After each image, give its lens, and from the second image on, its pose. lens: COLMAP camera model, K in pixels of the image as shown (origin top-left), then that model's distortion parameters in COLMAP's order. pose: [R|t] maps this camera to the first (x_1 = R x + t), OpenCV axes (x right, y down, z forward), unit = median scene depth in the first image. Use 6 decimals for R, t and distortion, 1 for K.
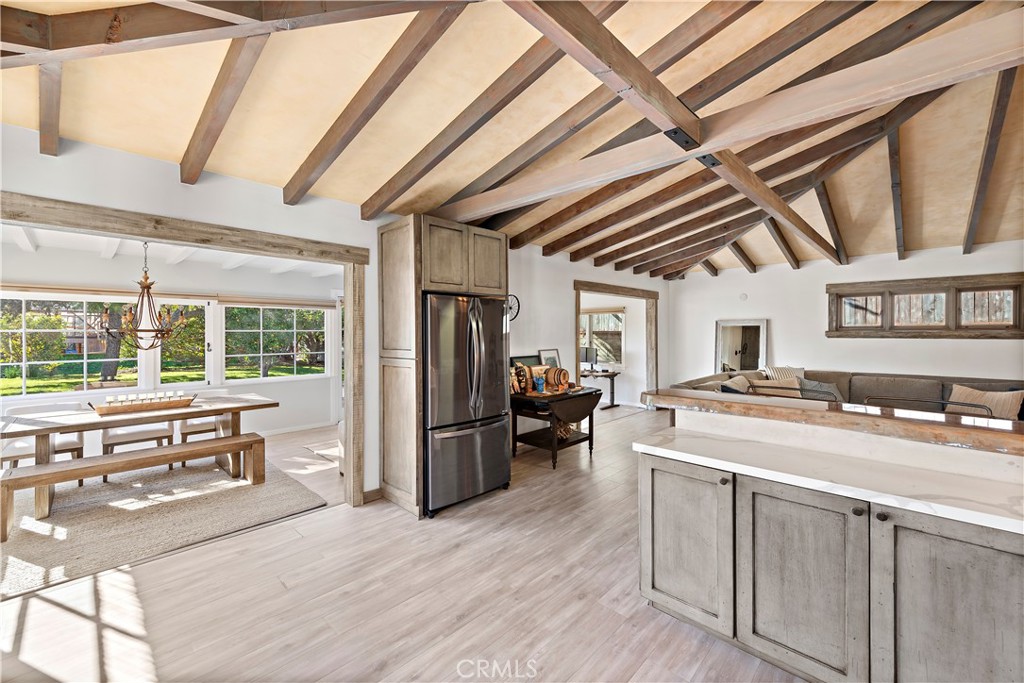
lens RADIAL K [[411.1, 0, 516.9], [0, 411.1, 333.1], [0, 0, 1]] dist [0.003880, -0.001240]
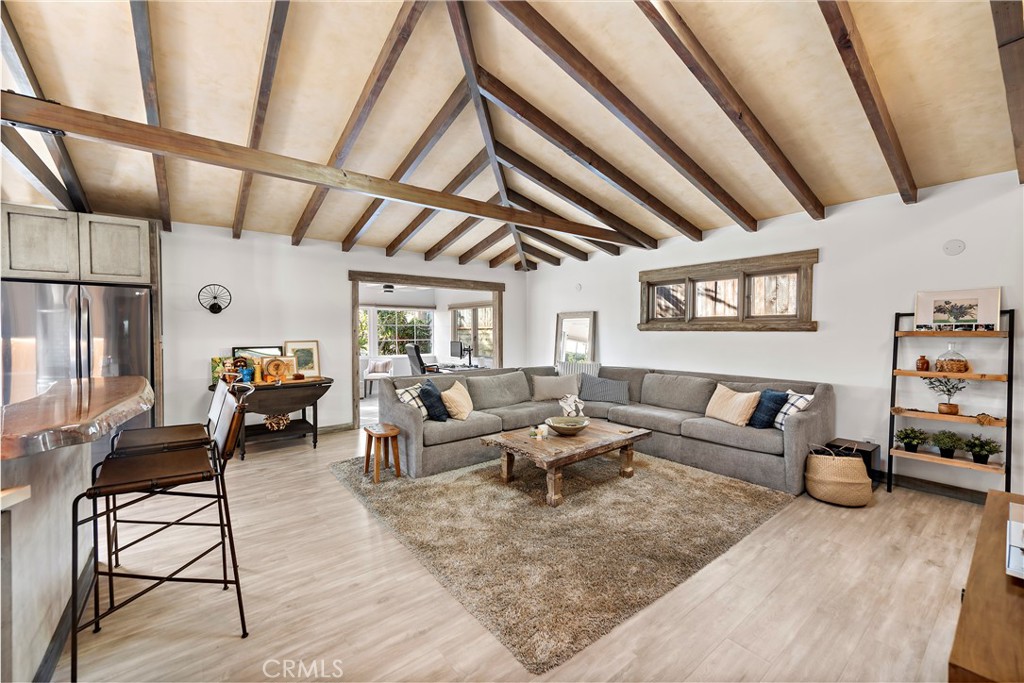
lens RADIAL K [[411.1, 0, 515.4], [0, 411.1, 340.0], [0, 0, 1]] dist [0.003880, -0.001240]
pose [[0.991205, 0.007221, -0.132137, 0.644794], [-0.004383, 0.999754, 0.021753, 0.013465], [0.132261, -0.020982, 0.990993, 0.078895]]
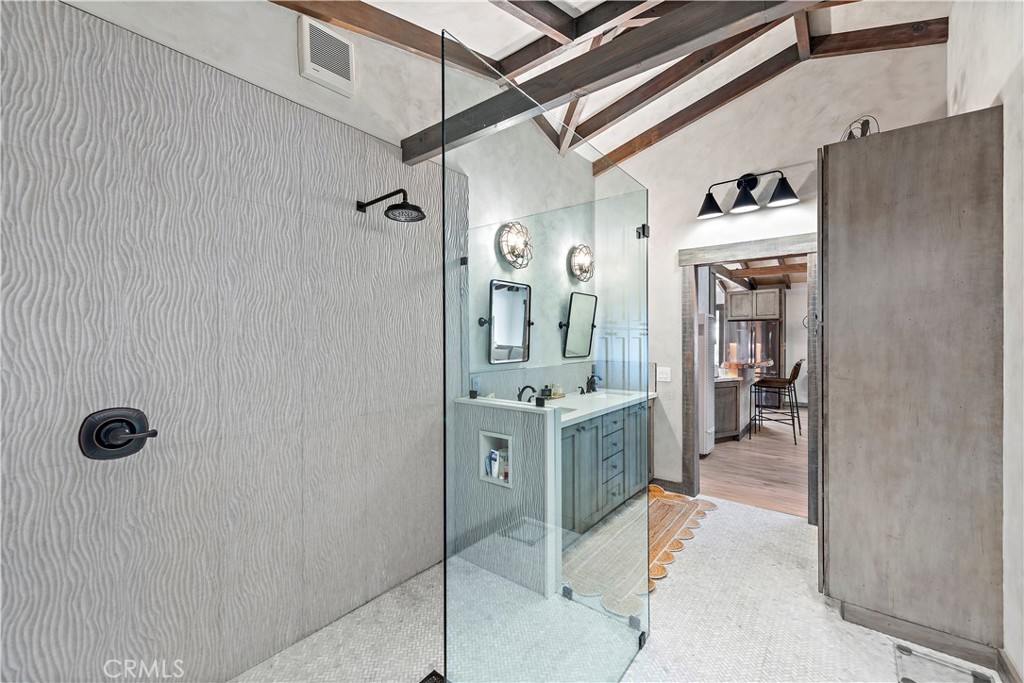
lens RADIAL K [[394.0, 0, 513.1], [0, 394.0, 341.3], [0, 0, 1]] dist [-0.001791, -0.000048]
pose [[0.083672, 0.014510, -0.996388, 1.215113], [0.005474, 0.999872, 0.015021, -0.006989], [0.996478, -0.006711, 0.083582, -0.339958]]
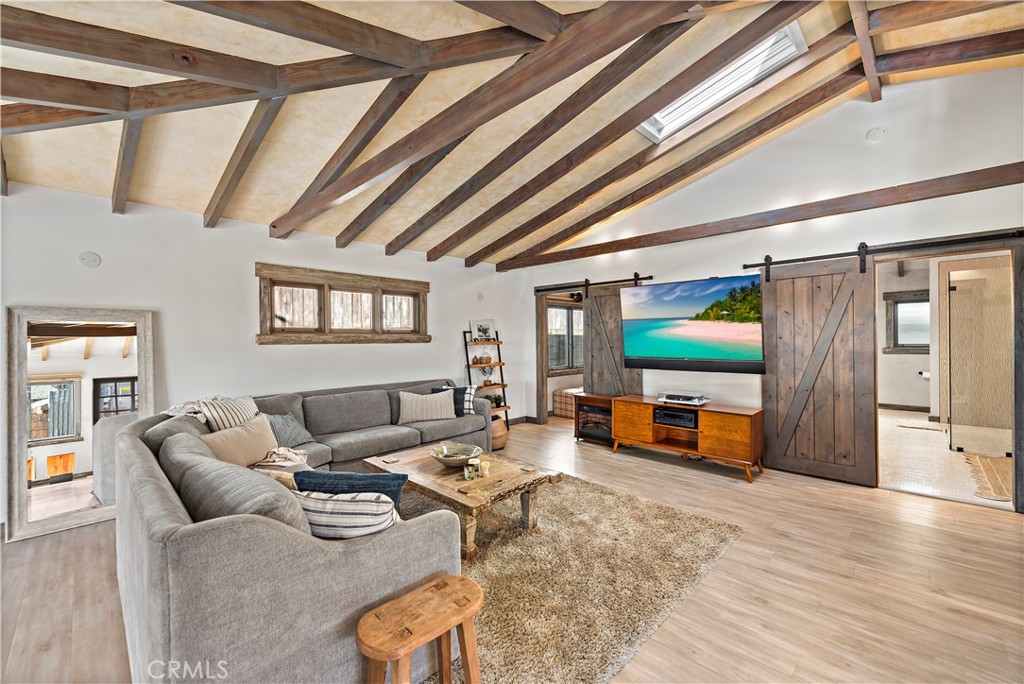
lens RADIAL K [[414.1, 0, 511.8], [0, 414.1, 337.0], [0, 0, 1]] dist [0.001178, 0.000184]
pose [[0.010096, 0.007562, 0.999920, 0.107600], [0.007664, 0.999941, -0.007640, 0.008568], [-0.999920, 0.007740, 0.010037, 0.630331]]
